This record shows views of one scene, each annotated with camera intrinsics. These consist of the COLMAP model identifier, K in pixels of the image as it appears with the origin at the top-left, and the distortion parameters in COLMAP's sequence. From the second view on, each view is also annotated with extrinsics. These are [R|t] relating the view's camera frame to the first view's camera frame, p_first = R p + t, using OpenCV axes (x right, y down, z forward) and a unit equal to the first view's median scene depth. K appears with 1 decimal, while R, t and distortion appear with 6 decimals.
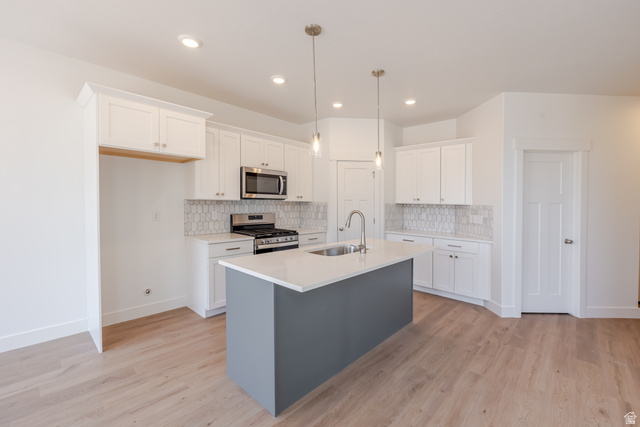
lens RADIAL K [[273.6, 0, 320.0], [0, 273.6, 211.0], [0, 0, 1]] dist [0.005443, -0.002307]
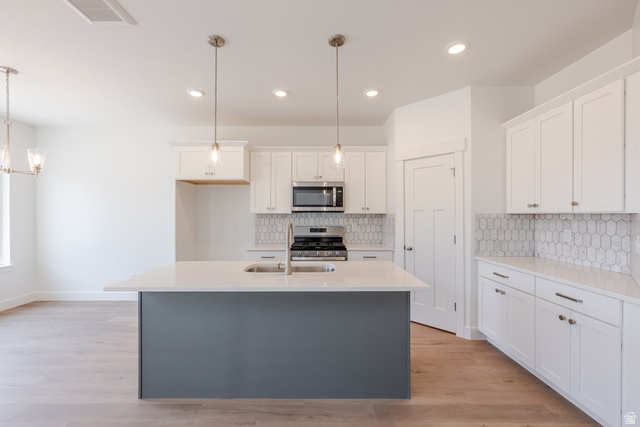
lens RADIAL K [[273.6, 0, 317.8], [0, 273.6, 219.2], [0, 0, 1]] dist [0.005443, -0.002307]
pose [[0.680456, -0.005692, -0.732767, 0.608416], [-0.012282, 0.999741, -0.019171, 0.003138], [0.732686, 0.022045, 0.680210, 0.376279]]
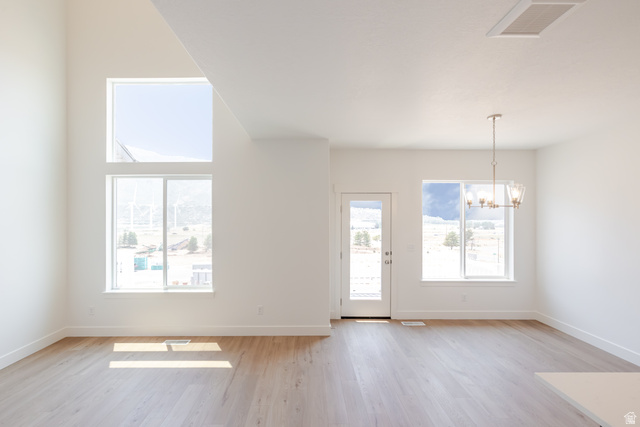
lens RADIAL K [[273.6, 0, 301.9], [0, 273.6, 215.4], [0, 0, 1]] dist [0.005443, -0.002307]
pose [[-0.737831, -0.021408, -0.674646, 0.486606], [-0.035124, 0.999361, 0.006702, -0.088645], [0.674072, 0.028641, -0.738111, 0.488208]]
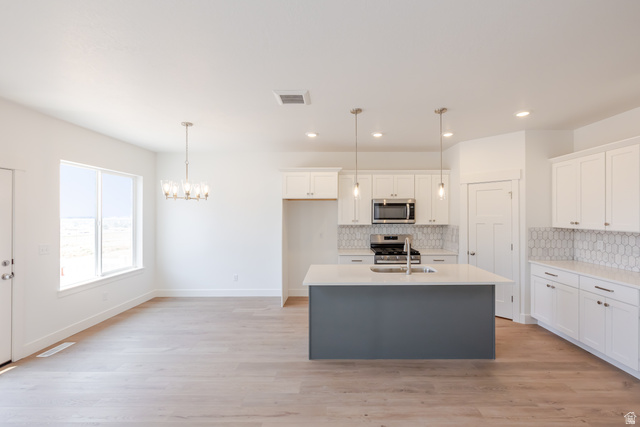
lens RADIAL K [[273.6, 0, 337.2], [0, 273.6, 220.4], [0, 0, 1]] dist [0.005443, -0.002307]
pose [[0.683236, -0.004843, -0.730181, 0.601351], [-0.009781, 0.999828, -0.015784, -0.040466], [0.730132, 0.017926, 0.683071, -0.021741]]
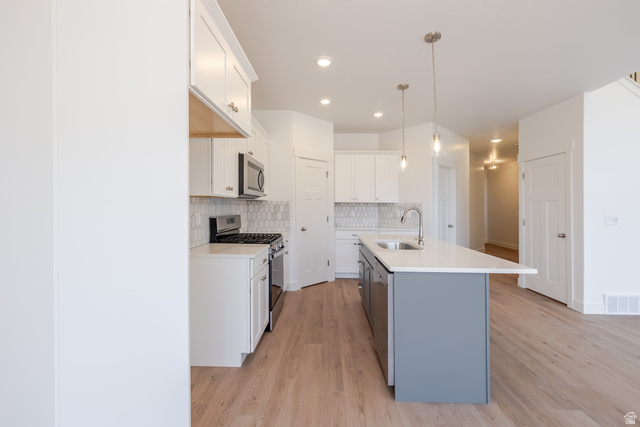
lens RADIAL K [[273.6, 0, 318.1], [0, 273.6, 208.6], [0, 0, 1]] dist [0.005443, -0.002307]
pose [[0.756231, -0.018009, 0.654057, -0.664150], [0.028129, 0.999592, -0.005001, 0.000387], [-0.653700, 0.022180, 0.756429, 0.313606]]
